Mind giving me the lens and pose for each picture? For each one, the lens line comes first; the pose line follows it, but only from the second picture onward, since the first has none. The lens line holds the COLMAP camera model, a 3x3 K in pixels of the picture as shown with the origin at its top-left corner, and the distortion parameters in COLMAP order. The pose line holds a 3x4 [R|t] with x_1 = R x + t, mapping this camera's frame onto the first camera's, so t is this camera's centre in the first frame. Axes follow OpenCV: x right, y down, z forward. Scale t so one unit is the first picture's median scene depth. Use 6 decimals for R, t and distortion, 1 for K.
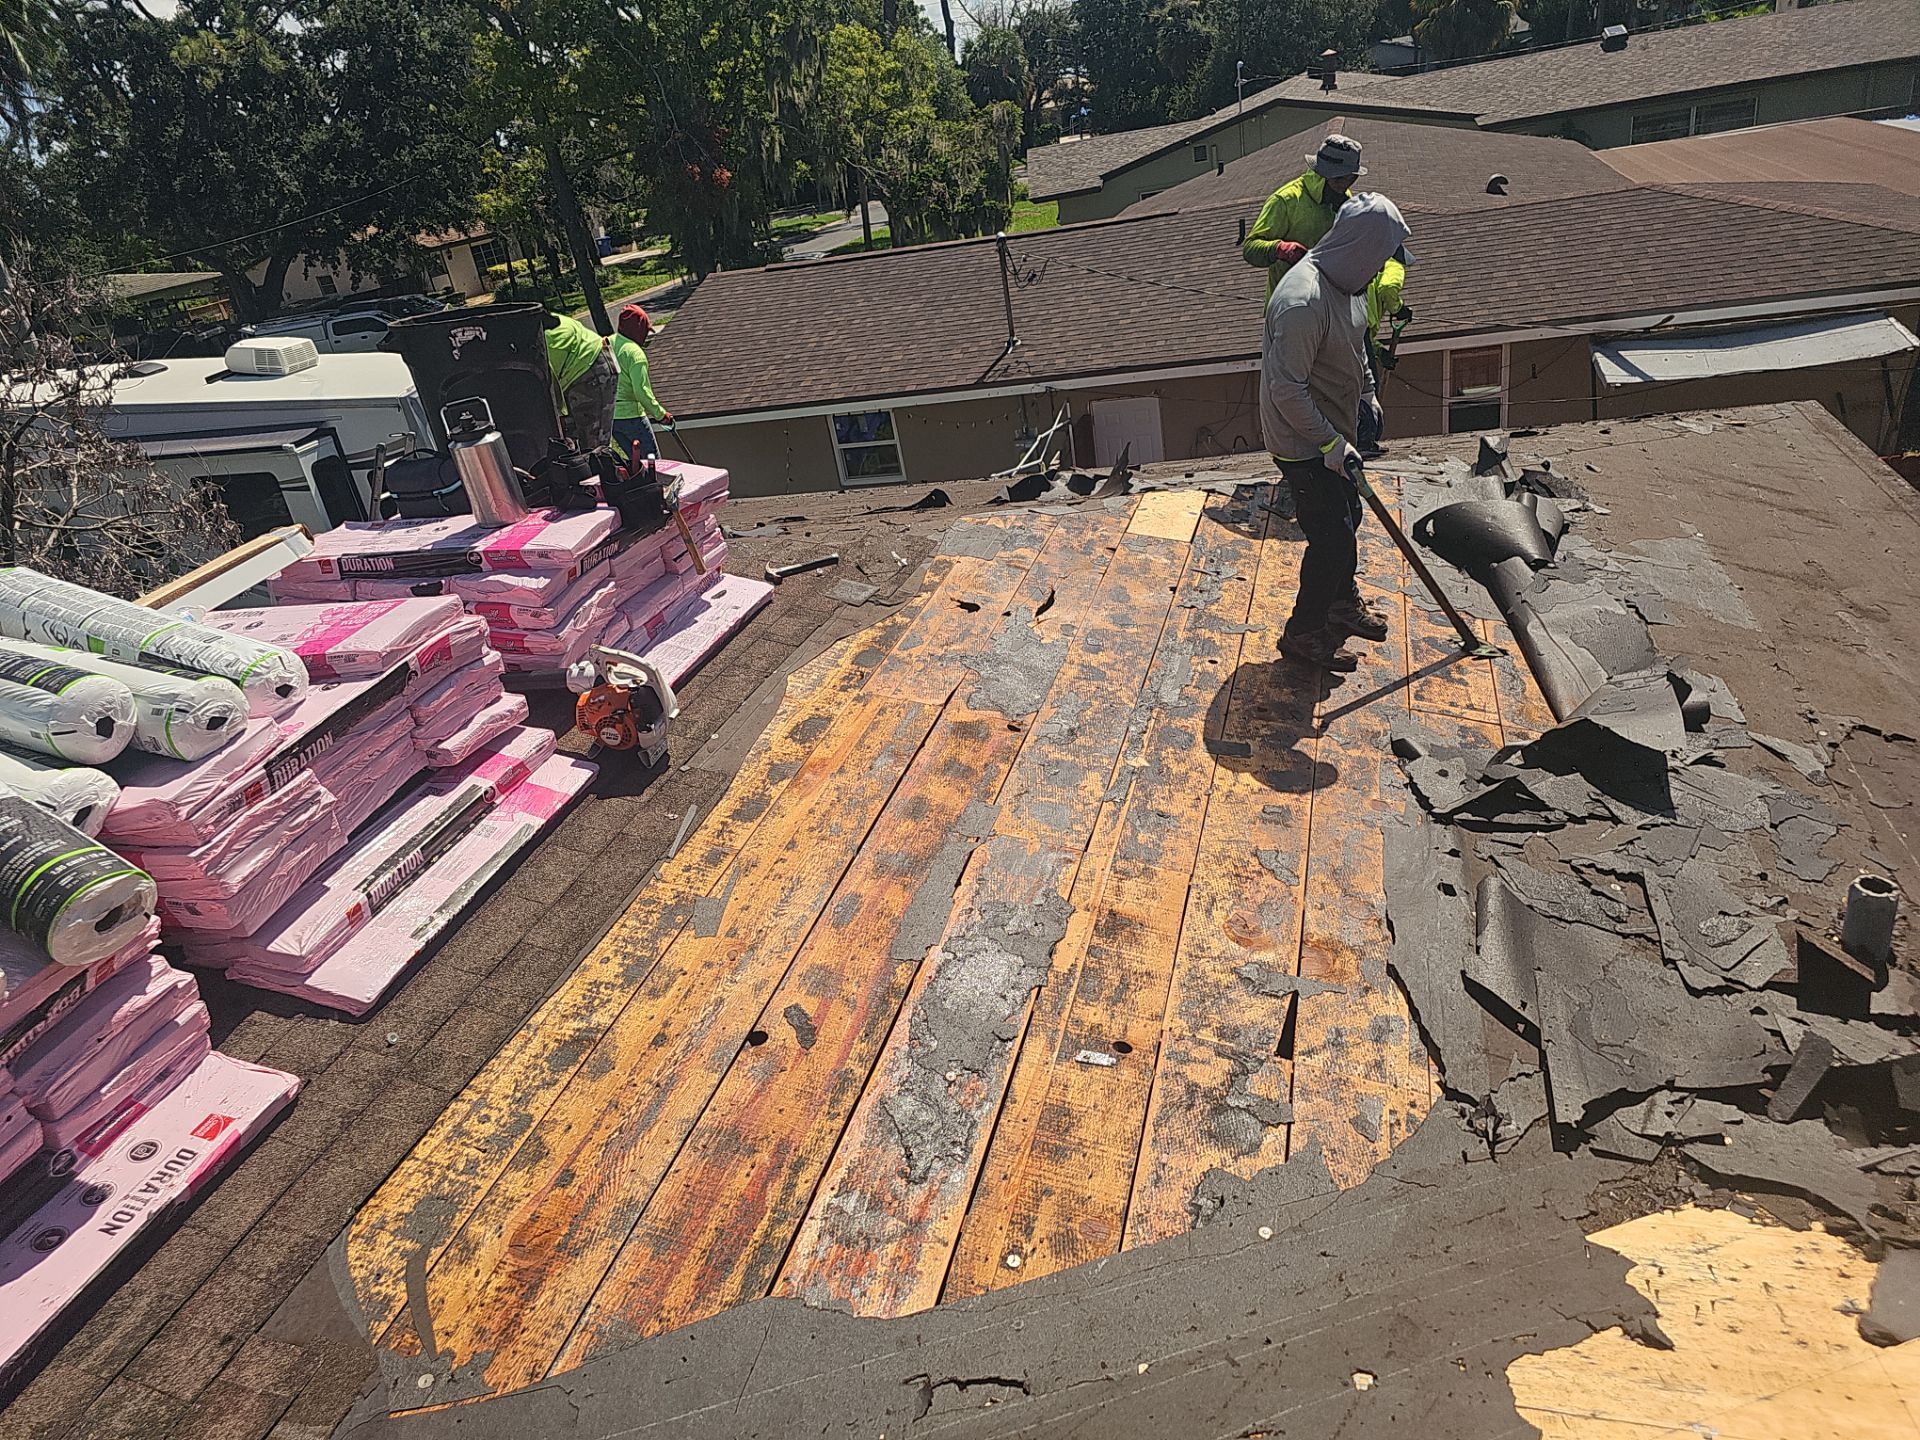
lens RADIAL K [[1309.3, 0, 960.0], [0, 1309.3, 720.0], [0, 0, 1]] dist [-0.003074, 0.000016]
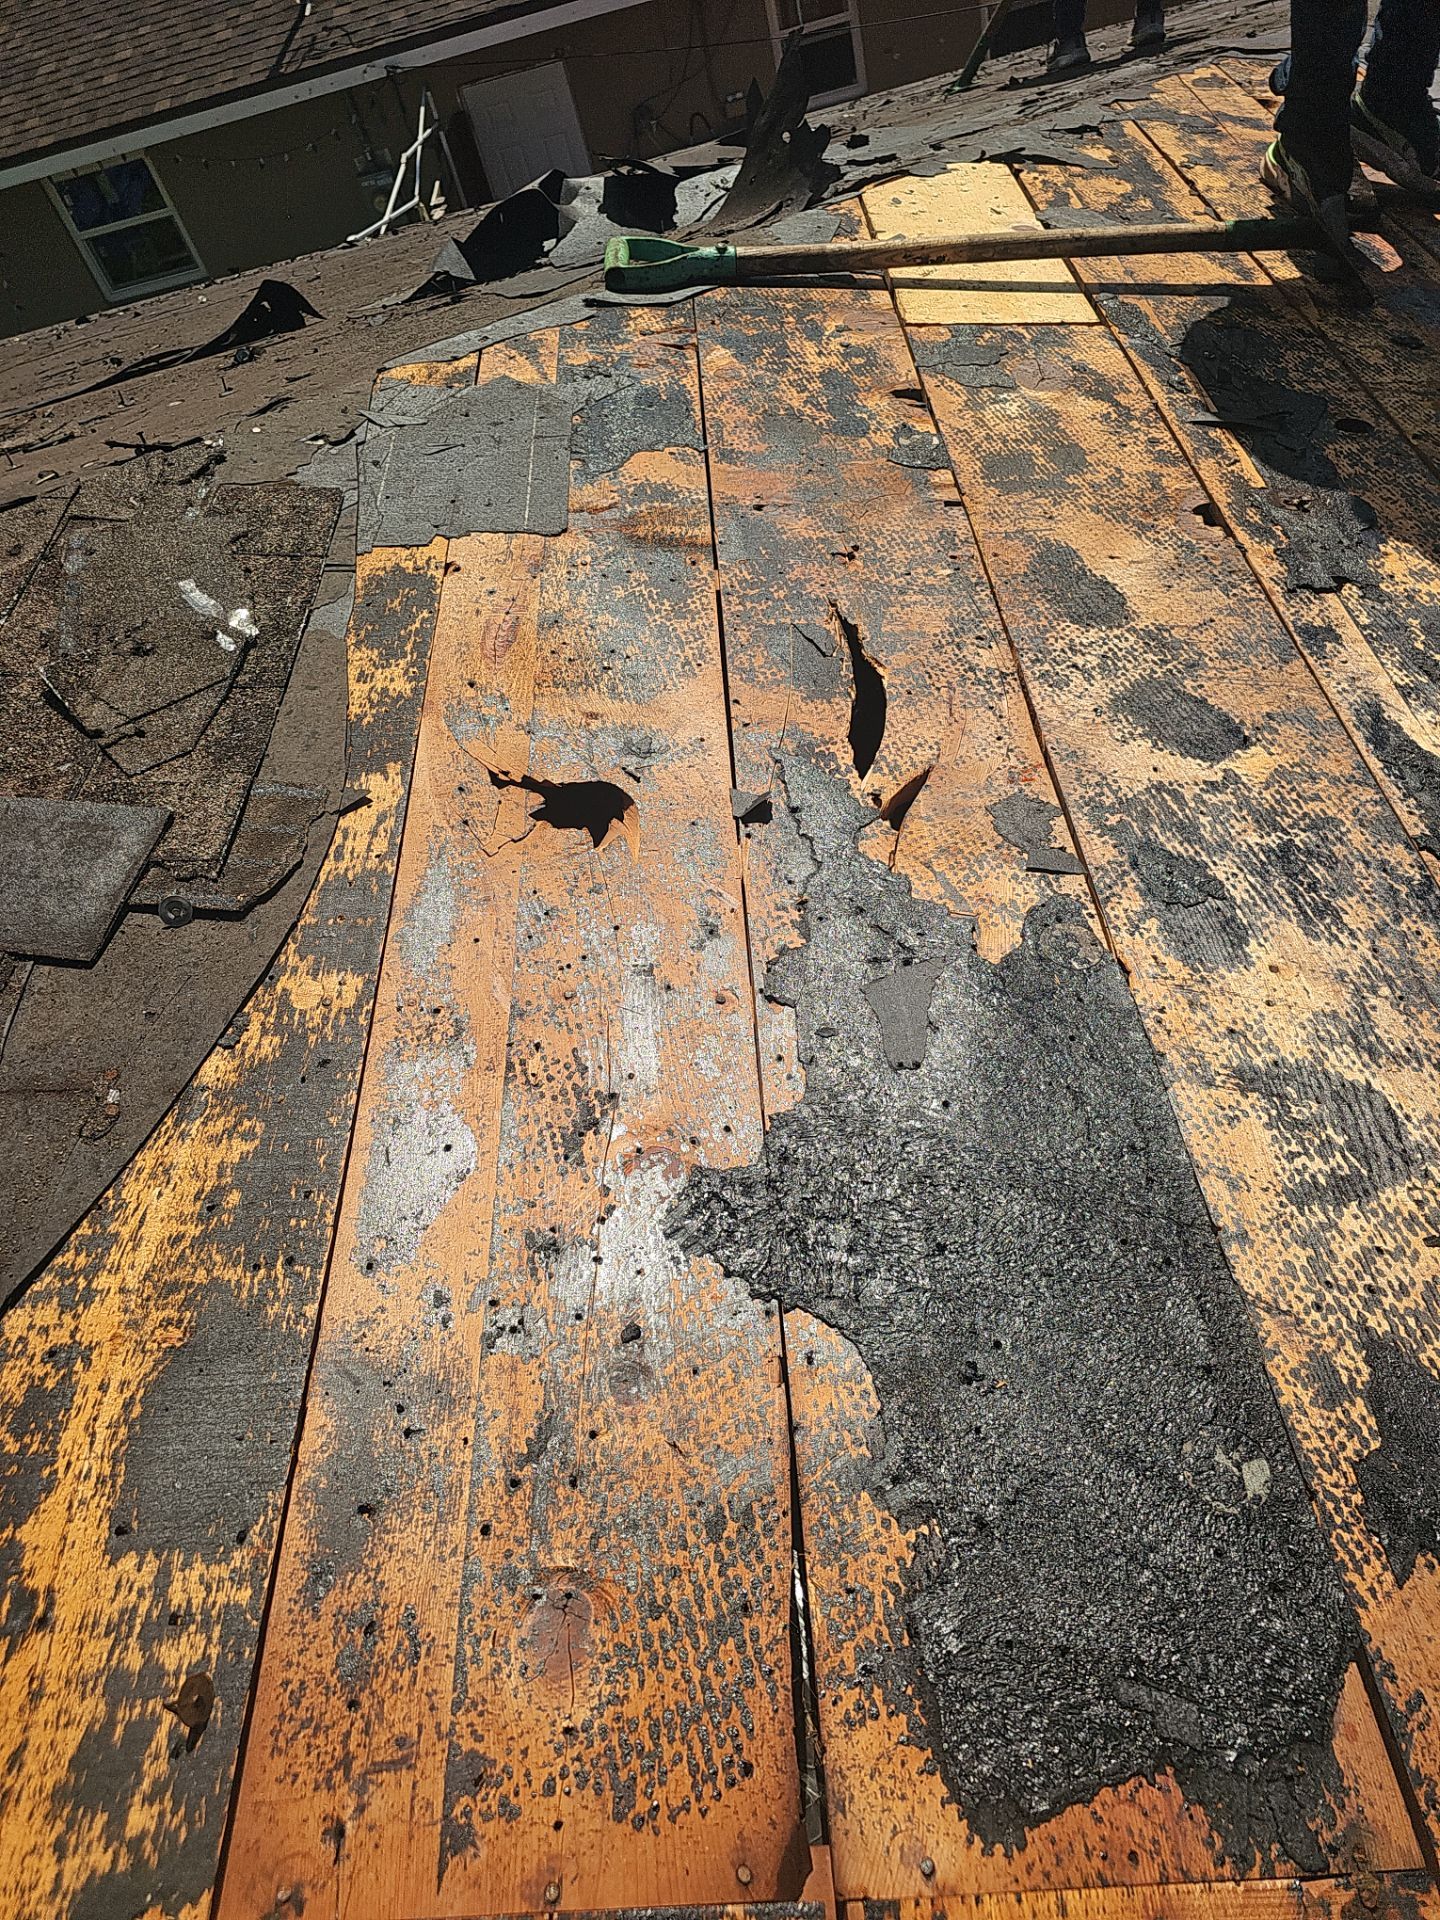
lens RADIAL K [[1309.3, 0, 720.0], [0, 1309.3, 960.0], [0, 0, 1]] dist [-0.003074, 0.000016]
pose [[0.947066, -0.266404, 0.179149, -0.008179], [0.194220, 0.919776, 0.341015, -0.057903], [-0.255625, -0.288170, 0.922829, 0.326840]]
